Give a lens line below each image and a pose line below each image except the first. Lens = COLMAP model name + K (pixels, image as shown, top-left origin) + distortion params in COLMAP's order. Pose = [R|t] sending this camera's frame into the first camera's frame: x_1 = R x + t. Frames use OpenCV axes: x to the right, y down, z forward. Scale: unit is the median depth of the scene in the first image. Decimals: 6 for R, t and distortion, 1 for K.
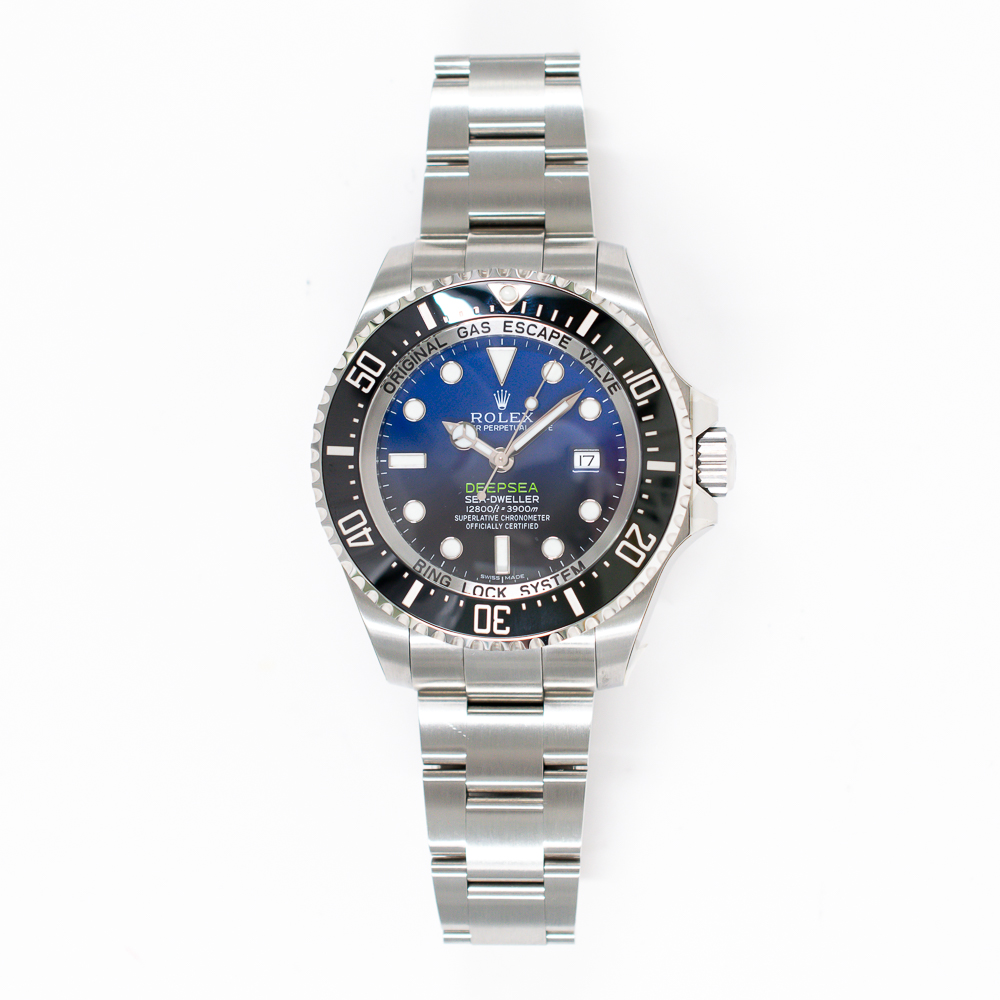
lens RADIAL K [[4125.4, 0, 500.8], [0, 4125.4, 500.1], [0, 0, 1]] dist [-0.574211, 0.000000]
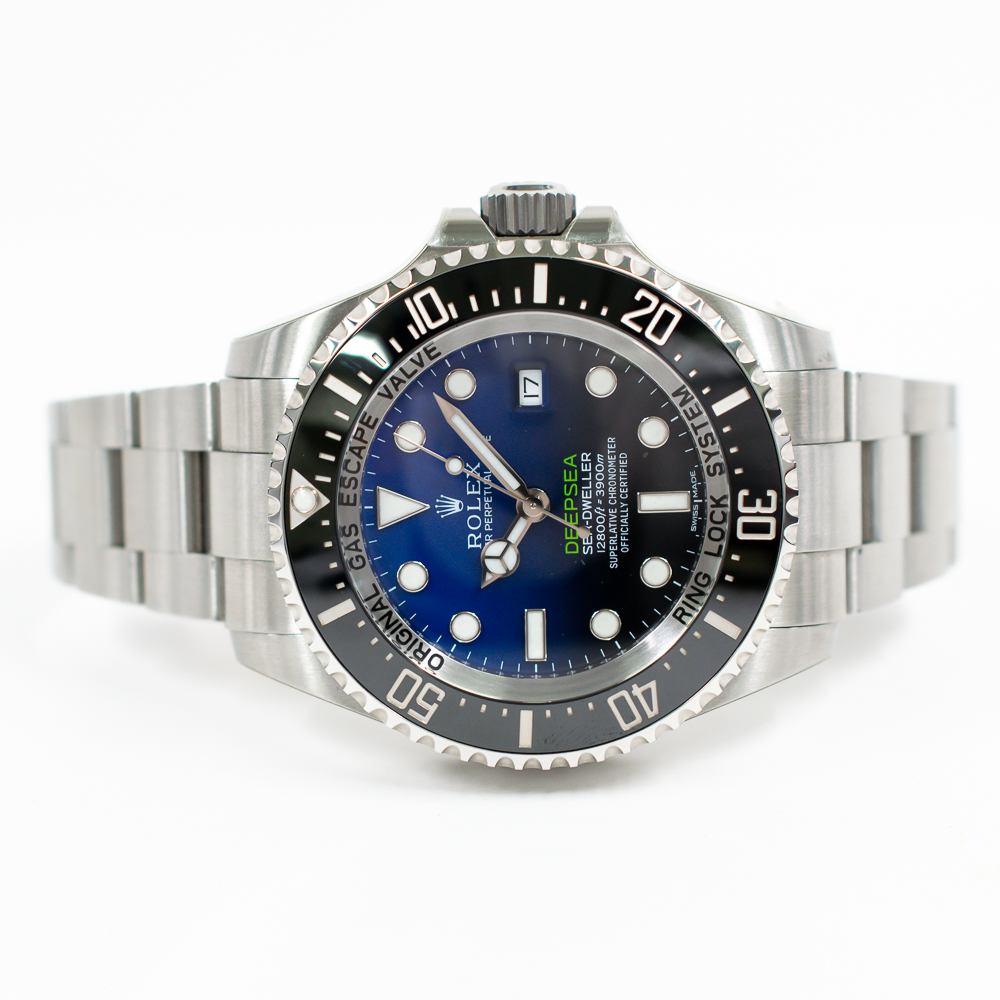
lens RADIAL K [[4125.4, 0, 499.7], [0, 4125.4, 500.8], [0, 0, 1]] dist [-0.574211, 0.000000]
pose [[-0.018371, -0.999825, -0.003663, 0.003747], [0.999625, -0.018442, 0.020224, -0.030299], [-0.020288, -0.003290, 0.999789, 0.278076]]
